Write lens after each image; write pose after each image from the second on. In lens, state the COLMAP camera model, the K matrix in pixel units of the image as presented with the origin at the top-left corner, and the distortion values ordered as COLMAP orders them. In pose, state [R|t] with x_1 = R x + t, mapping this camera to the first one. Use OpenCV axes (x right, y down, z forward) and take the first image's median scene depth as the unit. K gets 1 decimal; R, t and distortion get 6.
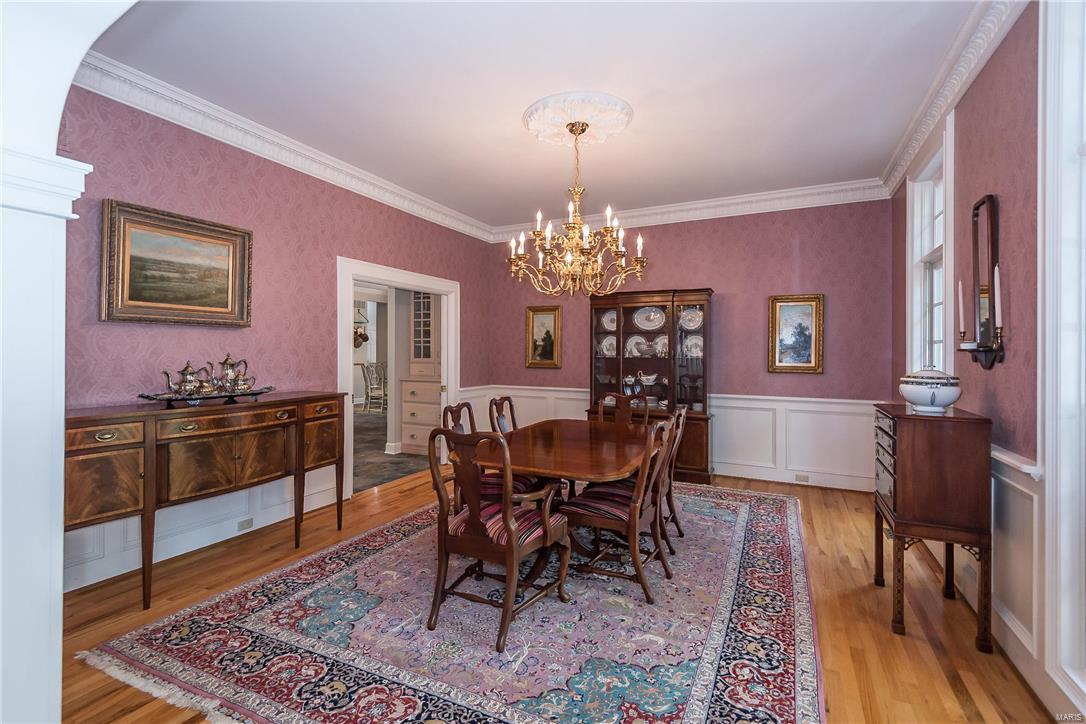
lens RADIAL K [[496.9, 0, 544.3], [0, 496.9, 346.5], [0, 0, 1]] dist [0.025929, -0.012965]
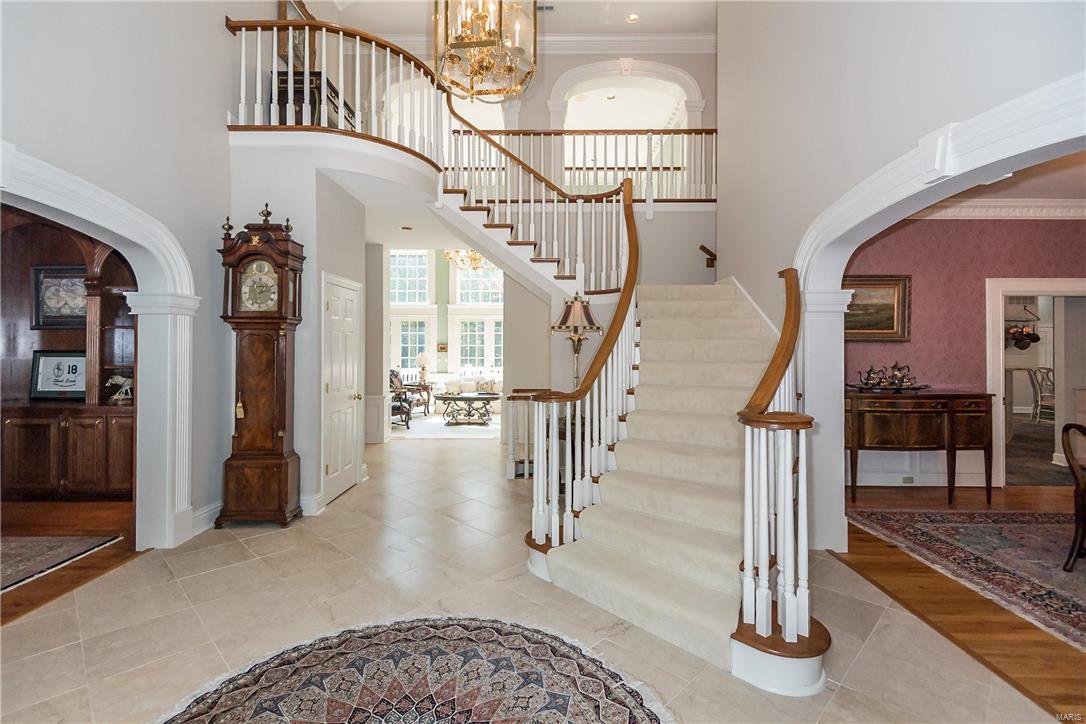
lens RADIAL K [[496.9, 0, 544.3], [0, 496.9, 346.5], [0, 0, 1]] dist [0.025929, -0.012965]
pose [[0.425374, -0.003143, -0.905012, 0.294077], [0.007676, 0.999971, 0.000135, -0.038307], [0.904985, -0.007005, 0.425385, -0.614785]]
